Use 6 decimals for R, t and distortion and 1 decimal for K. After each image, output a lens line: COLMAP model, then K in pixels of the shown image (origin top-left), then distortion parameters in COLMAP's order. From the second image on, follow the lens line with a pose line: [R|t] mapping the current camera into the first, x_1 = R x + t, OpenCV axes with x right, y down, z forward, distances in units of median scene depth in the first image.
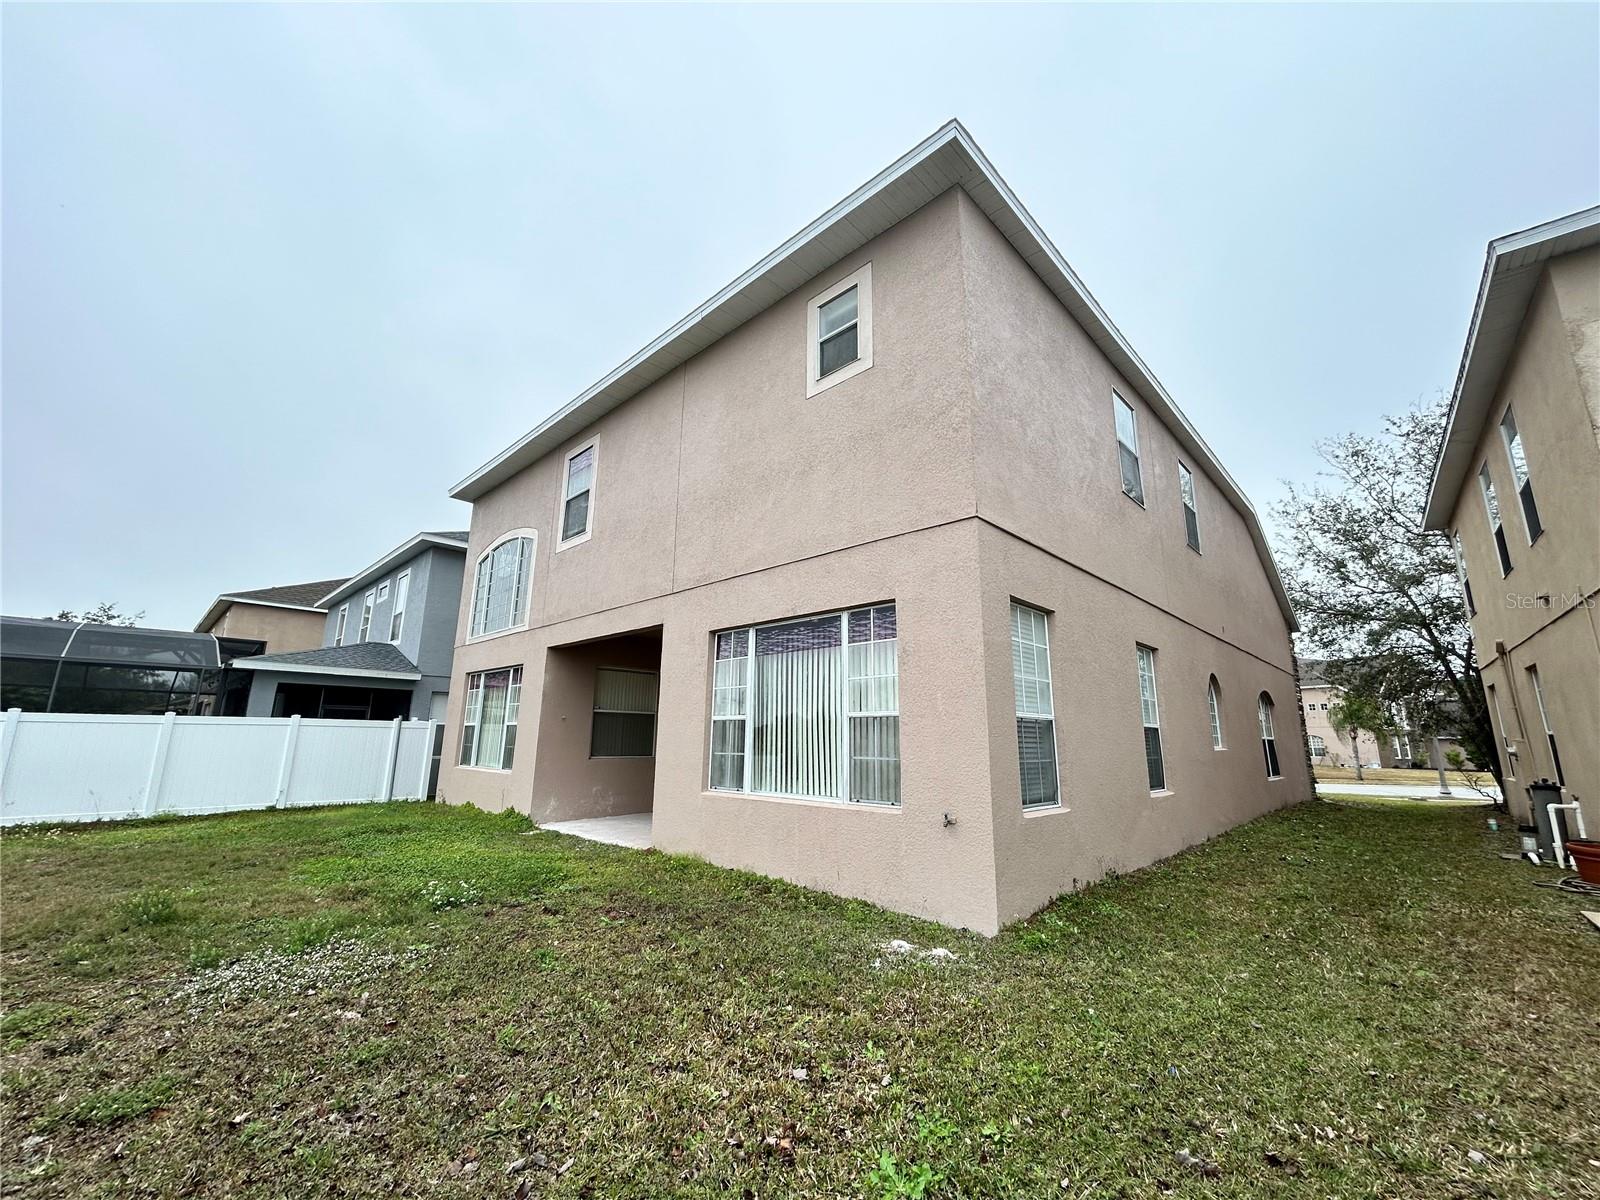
lens RADIAL K [[623.3, 0, 794.5], [0, 623.3, 599.5], [0, 0, 1]] dist [-0.001258, -0.000278]
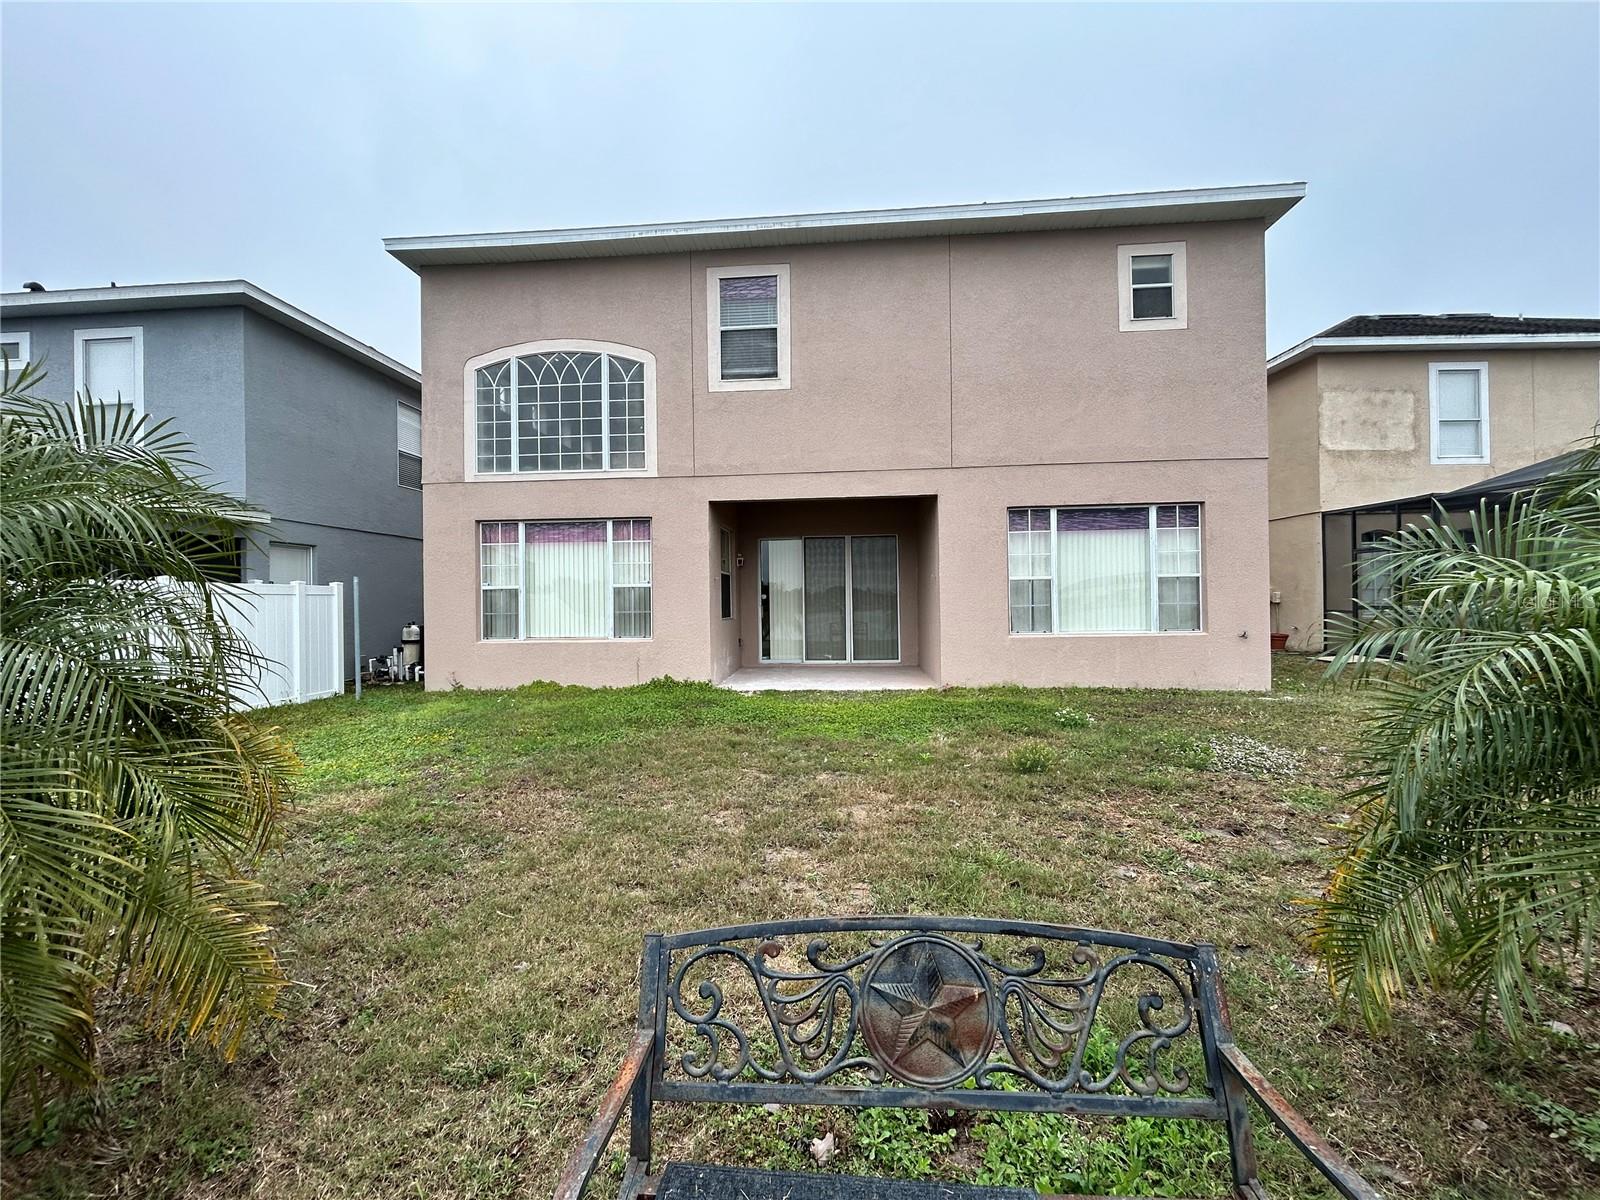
lens RADIAL K [[623.3, 0, 794.5], [0, 623.3, 599.5], [0, 0, 1]] dist [-0.001258, -0.000278]
pose [[0.782311, -0.014666, 0.622716, -1.268456], [-0.115568, 0.978948, 0.168242, 0.074718], [-0.612074, -0.203584, 0.764146, 0.317003]]
